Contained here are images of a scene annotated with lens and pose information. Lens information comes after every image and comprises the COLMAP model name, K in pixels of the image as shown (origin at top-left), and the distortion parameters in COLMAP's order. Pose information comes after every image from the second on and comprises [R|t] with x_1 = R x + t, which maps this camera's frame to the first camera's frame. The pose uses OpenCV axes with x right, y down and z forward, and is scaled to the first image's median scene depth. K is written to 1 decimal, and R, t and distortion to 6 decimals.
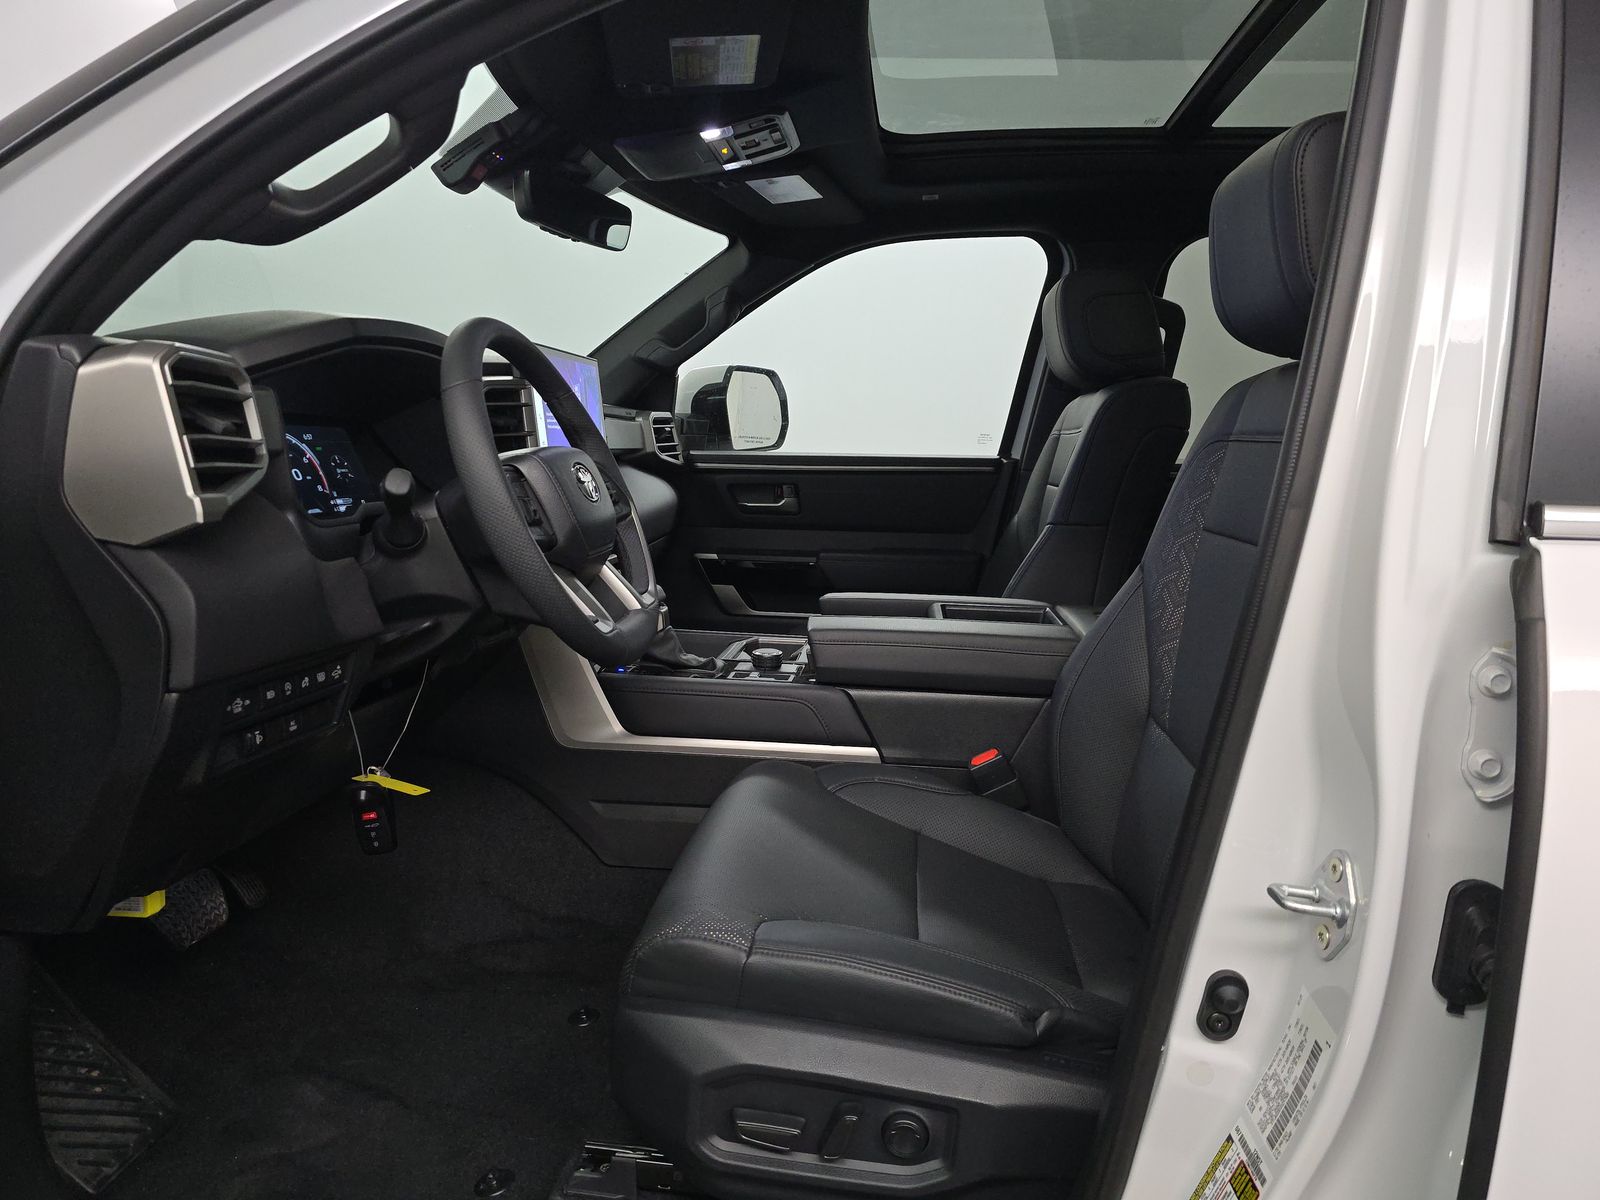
lens RADIAL K [[1068.3, 0, 803.3], [0, 1068.3, 599.0], [0, 0, 1]] dist [0.061683, -0.054760]
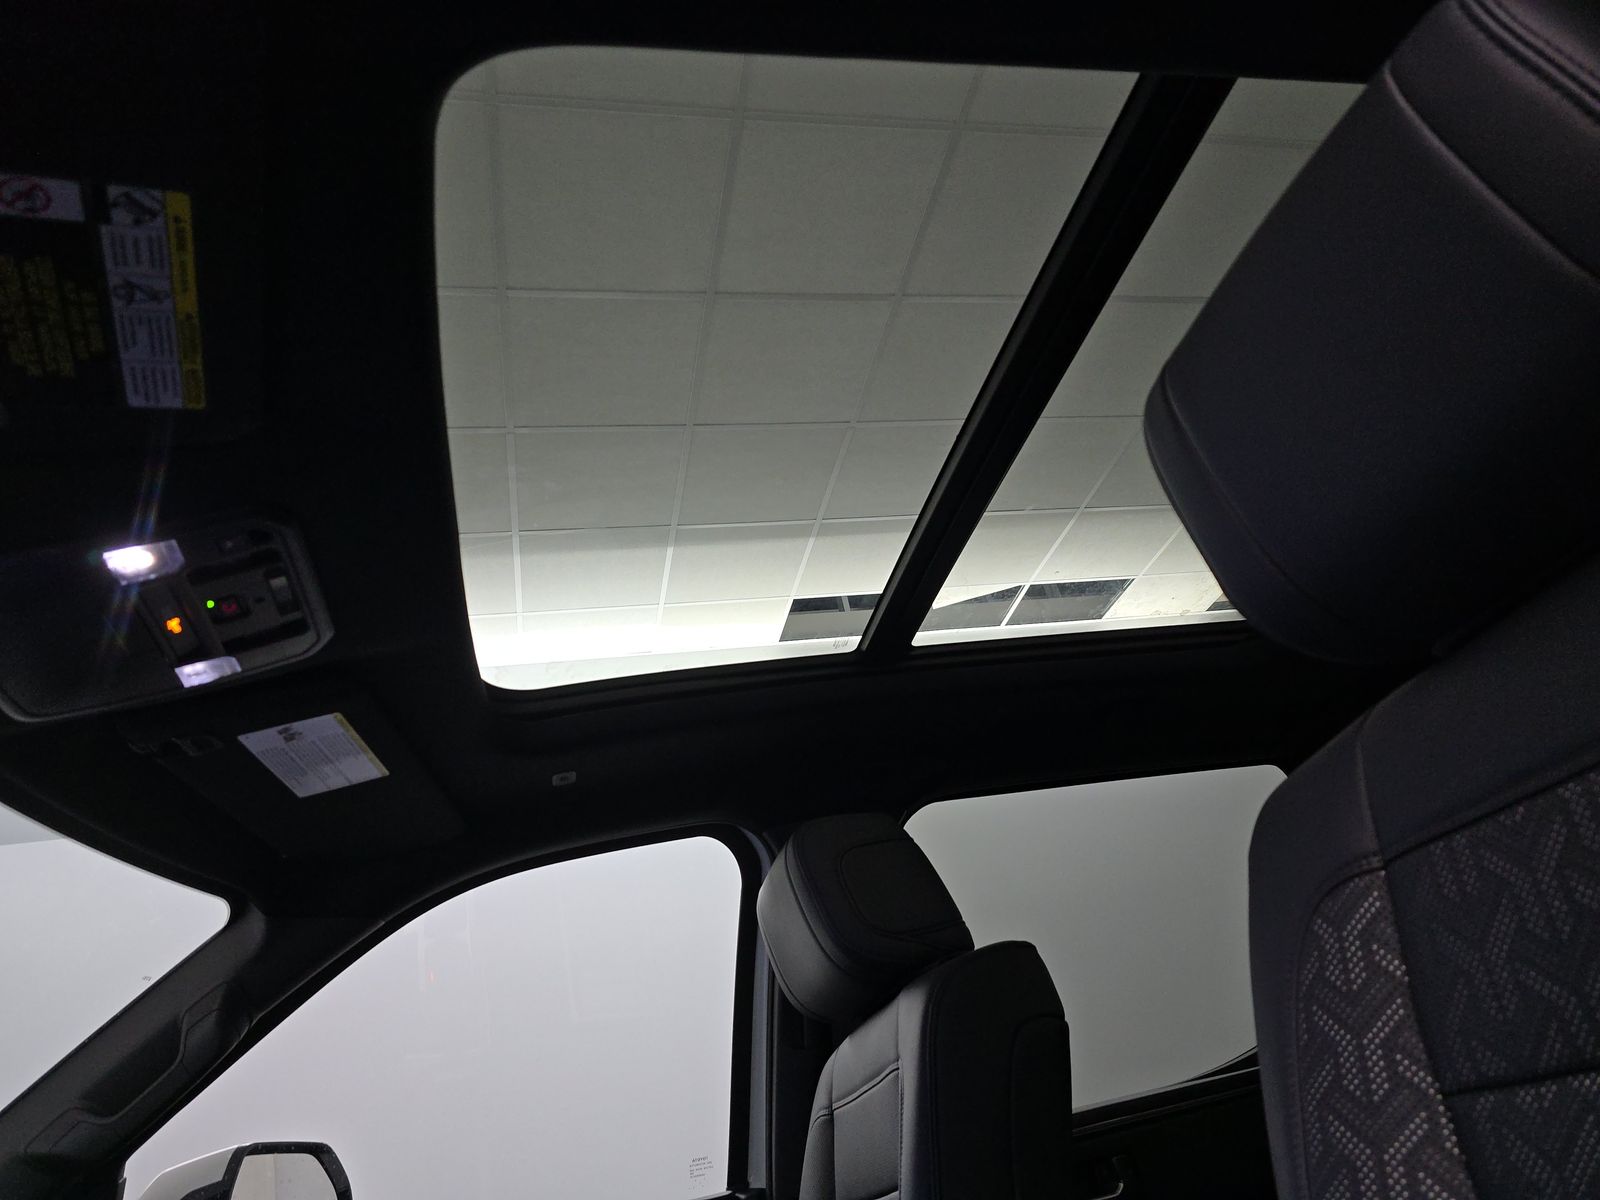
lens RADIAL K [[1068.3, 0, 803.3], [0, 1068.3, 599.0], [0, 0, 1]] dist [0.061683, -0.054760]
pose [[0.927784, -0.047458, 0.370087, 0.013469], [0.273722, 0.760626, -0.588663, -0.020644], [-0.253561, 0.647453, 0.718687, 0.404244]]
